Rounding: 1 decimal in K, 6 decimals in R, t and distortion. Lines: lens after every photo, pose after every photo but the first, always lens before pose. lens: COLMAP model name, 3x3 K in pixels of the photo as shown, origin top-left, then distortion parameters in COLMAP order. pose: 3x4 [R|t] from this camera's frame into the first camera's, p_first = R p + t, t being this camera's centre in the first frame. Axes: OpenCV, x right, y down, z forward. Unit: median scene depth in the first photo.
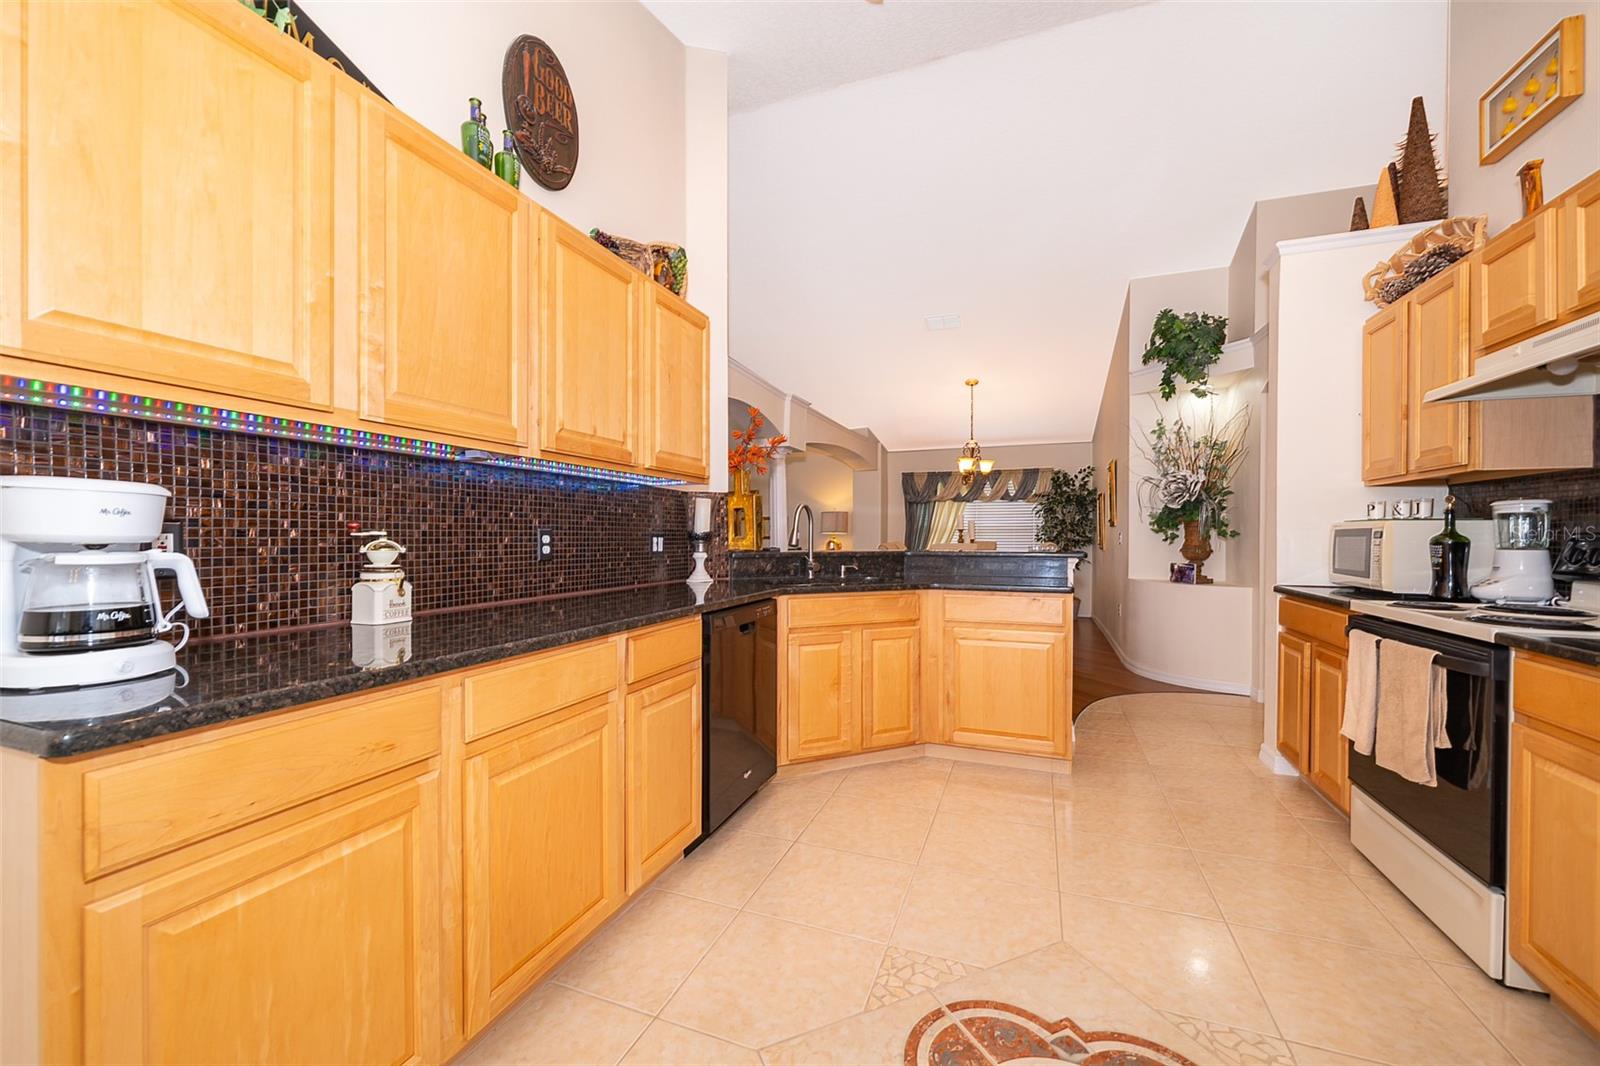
lens RADIAL K [[617.7, 0, 802.2], [0, 617.7, 542.1], [0, 0, 1]] dist [-0.007242, 0.000417]
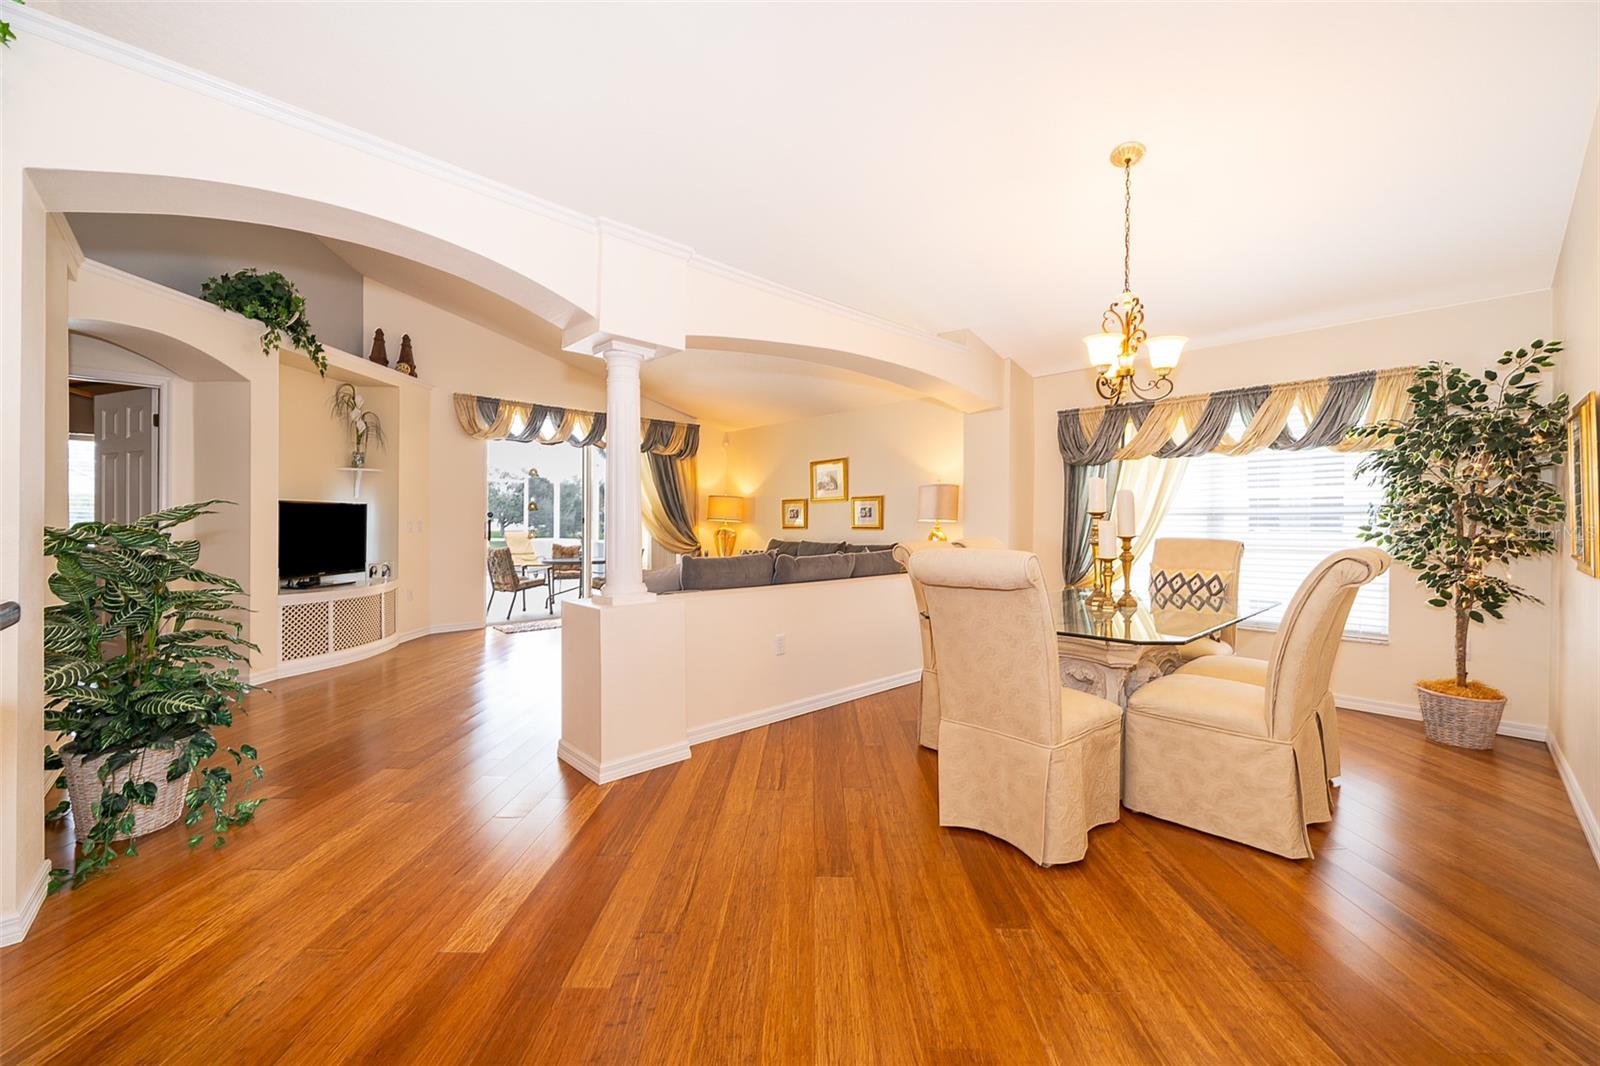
lens RADIAL K [[617.7, 0, 797.2], [0, 617.7, 523.9], [0, 0, 1]] dist [-0.007242, 0.000417]
pose [[0.894484, 0.004418, -0.447078, 0.214264], [-0.009560, 0.999912, -0.009247, -0.005214], [0.446998, 0.012546, 0.894447, 0.438038]]
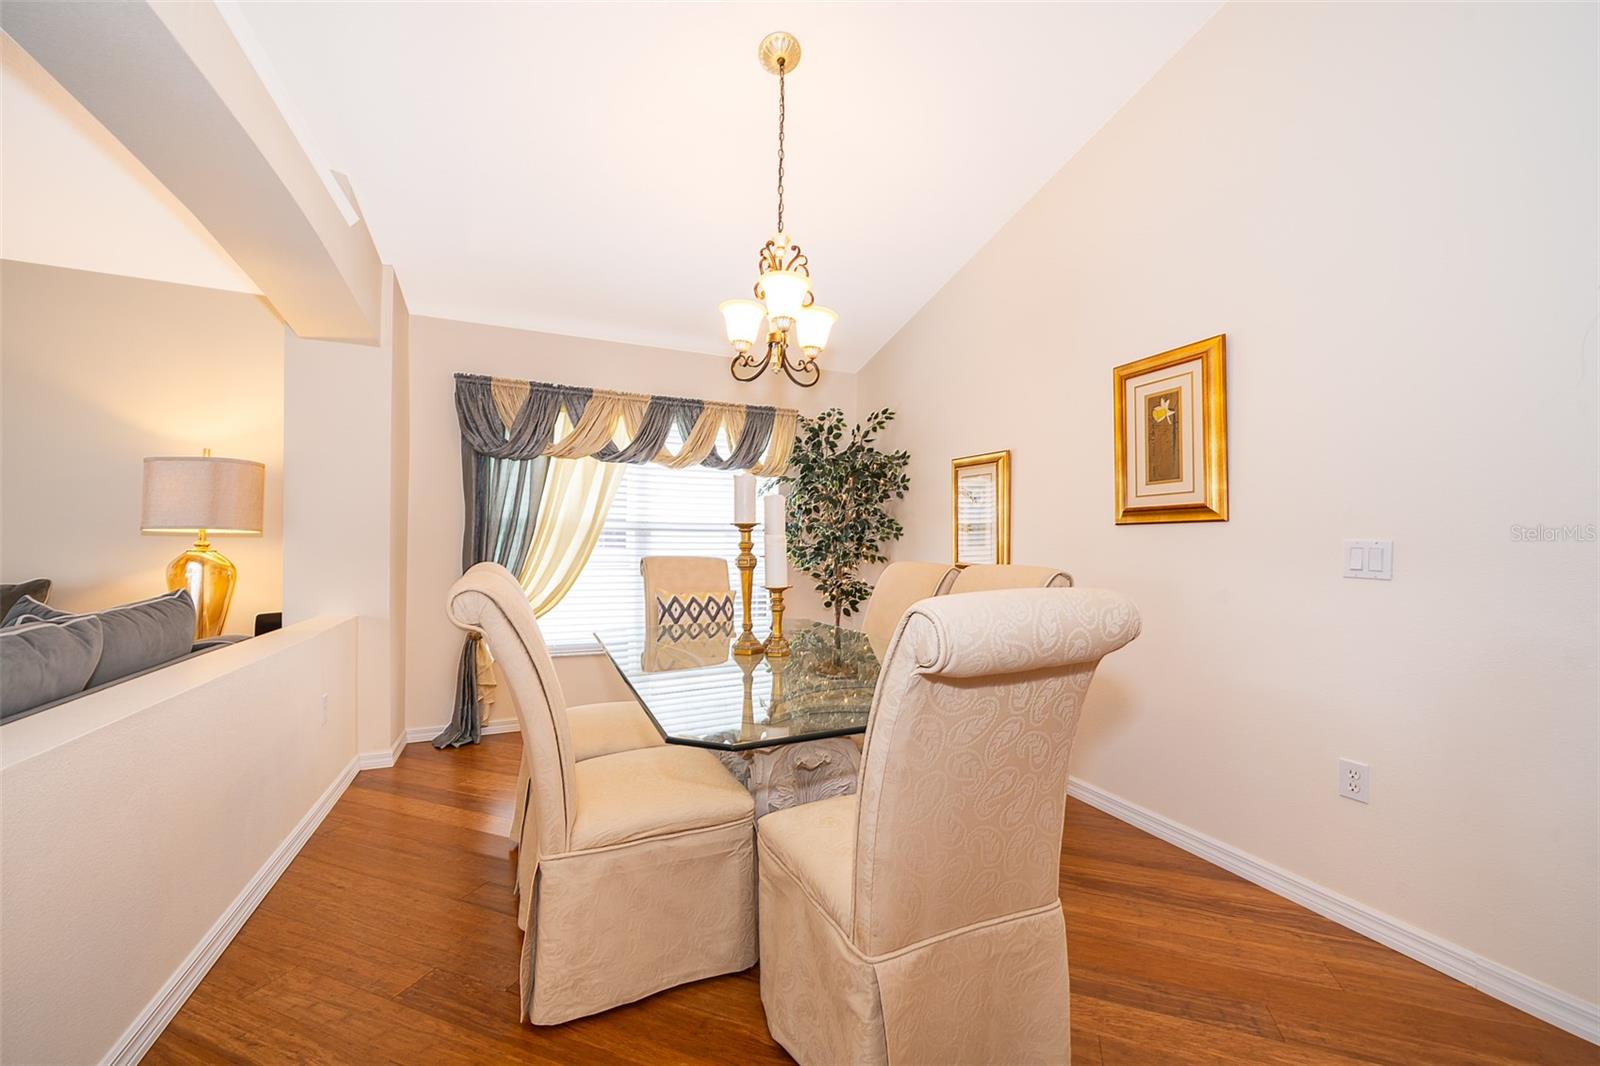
lens RADIAL K [[617.7, 0, 796.5], [0, 617.7, 538.7], [0, 0, 1]] dist [-0.007242, 0.000417]
pose [[0.711466, 0.011439, 0.702628, 0.050734], [0.000366, 0.999861, -0.016650, -0.006307], [-0.702721, 0.012103, 0.711363, 0.630736]]
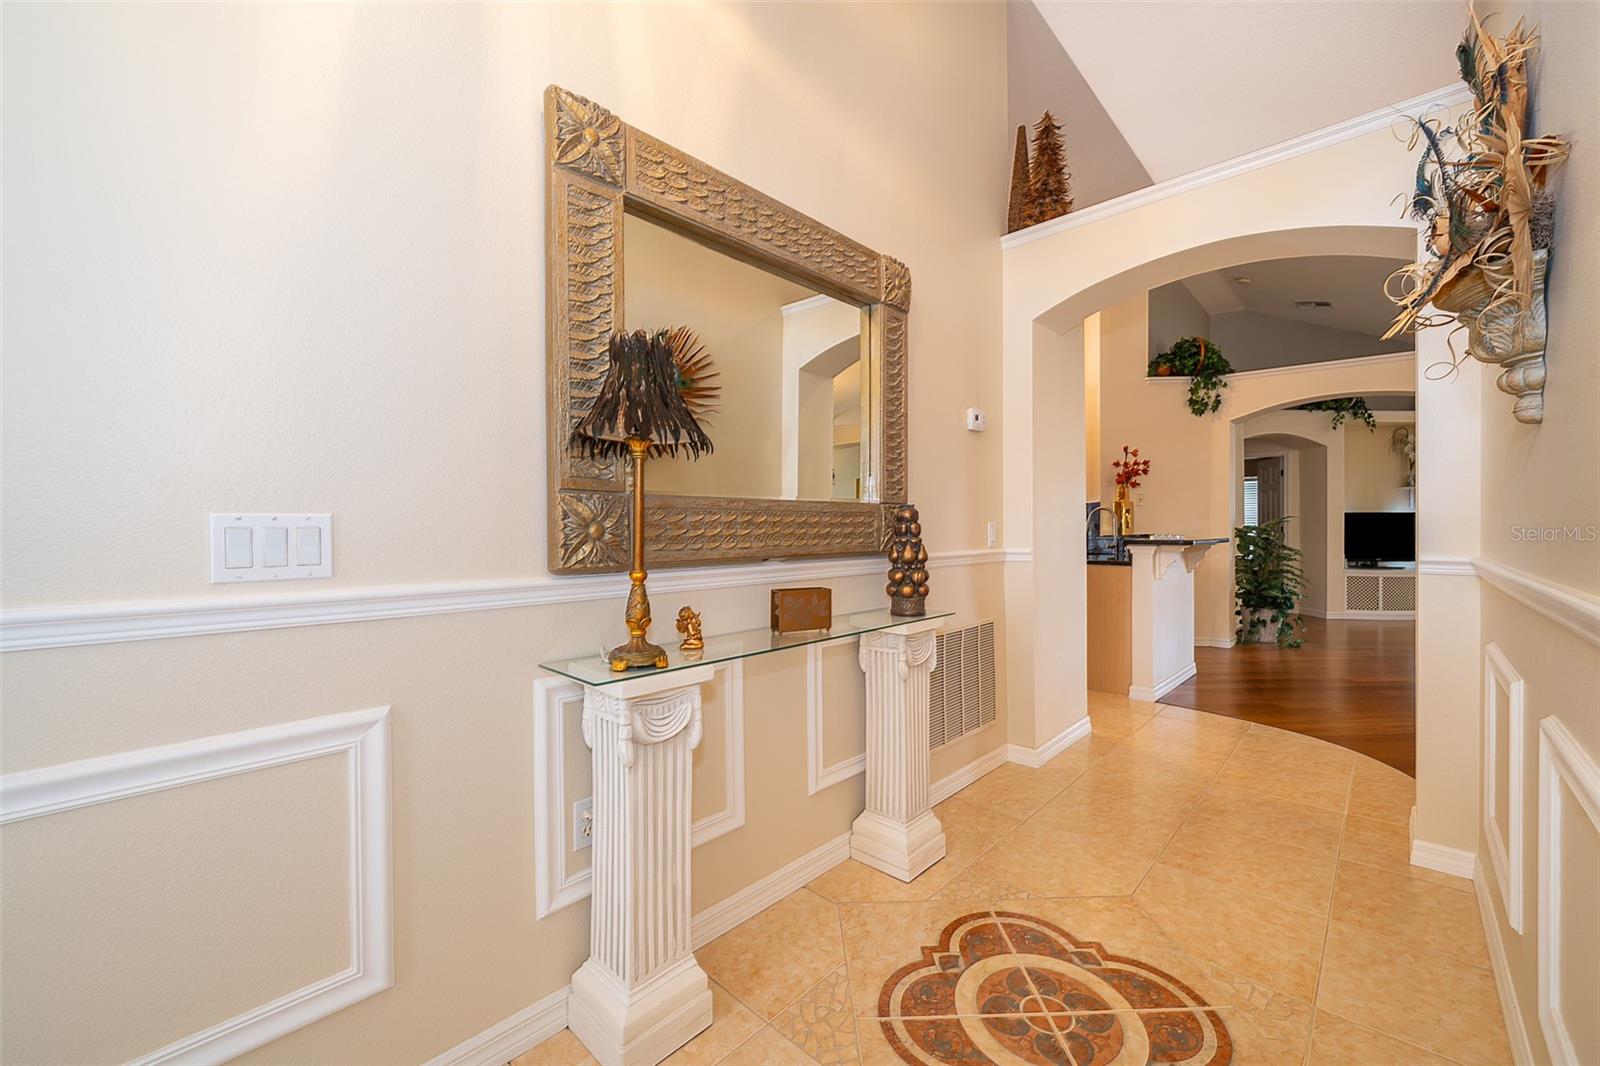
lens RADIAL K [[617.7, 0, 801.4], [0, 617.7, 526.7], [0, 0, 1]] dist [-0.007242, 0.000417]
pose [[-0.387003, 0.002737, -0.922075, 0.692724], [-0.009878, 0.999926, 0.007114, -0.004332], [0.922026, 0.011862, -0.386947, 0.333601]]
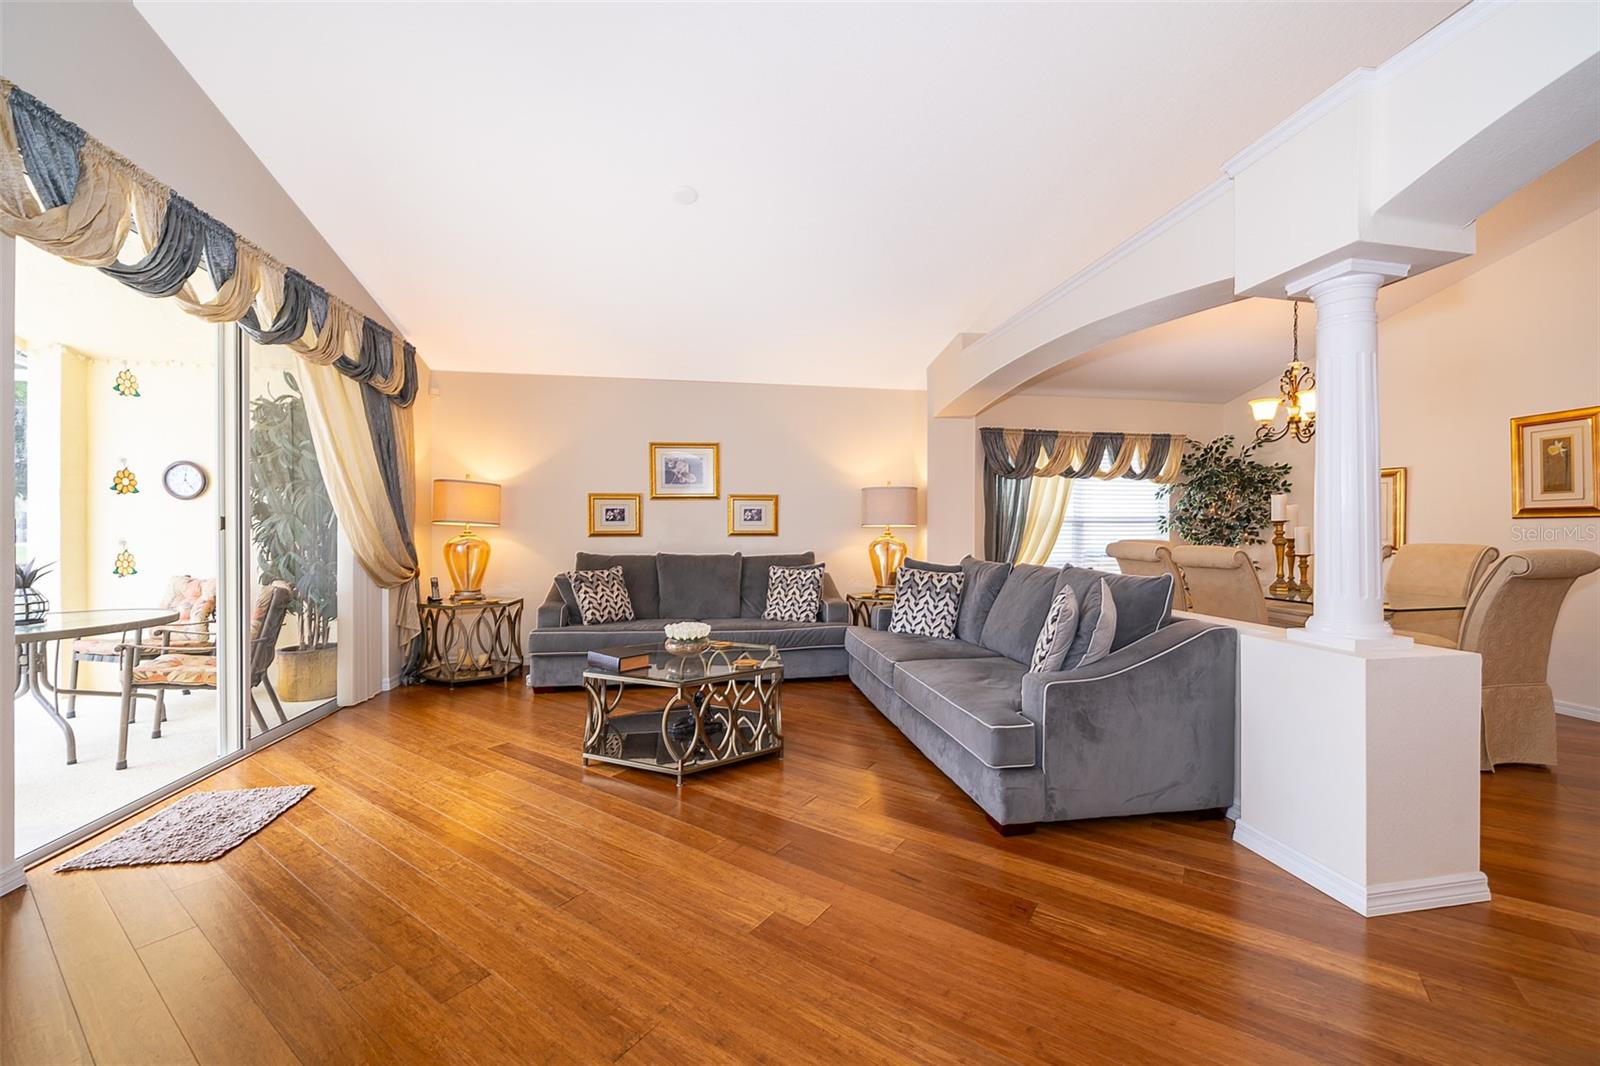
lens RADIAL K [[617.7, 0, 796.6], [0, 617.7, 533.8], [0, 0, 1]] dist [-0.007242, 0.000417]
pose [[0.862692, -0.000720, 0.505730, -0.324545], [0.002981, 0.999989, -0.003660, -0.006283], [-0.505721, 0.004665, 0.862684, 0.608527]]
